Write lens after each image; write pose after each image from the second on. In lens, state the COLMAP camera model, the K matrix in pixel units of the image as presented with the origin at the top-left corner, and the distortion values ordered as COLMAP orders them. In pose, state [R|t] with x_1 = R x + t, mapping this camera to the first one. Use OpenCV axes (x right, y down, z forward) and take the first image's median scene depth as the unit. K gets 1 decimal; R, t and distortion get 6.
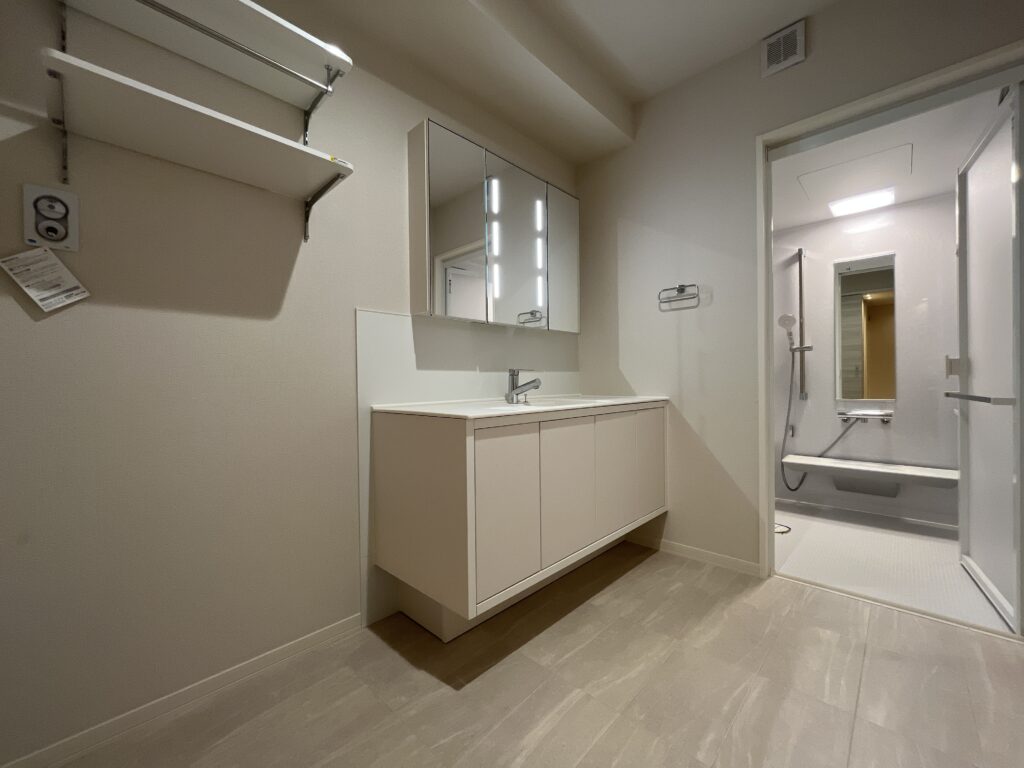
lens RADIAL K [[414.3, 0, 512.0], [0, 414.3, 384.0], [0, 0, 1]] dist [0.001027, -0.000398]
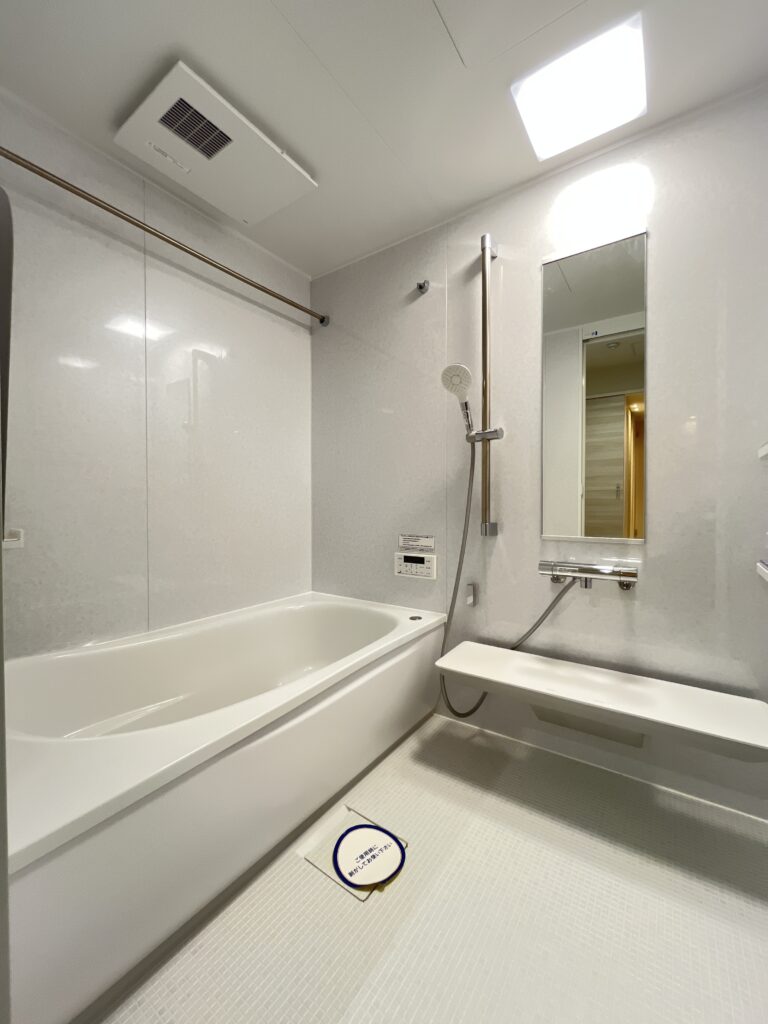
lens RADIAL K [[414.3, 0, 384.0], [0, 414.3, 512.0], [0, 0, 1]] dist [0.001027, -0.000398]
pose [[0.988890, 0.003255, 0.148614, 0.506920], [-0.005209, 0.999905, 0.012765, 0.002343], [-0.148558, -0.013398, 0.988813, 0.521312]]
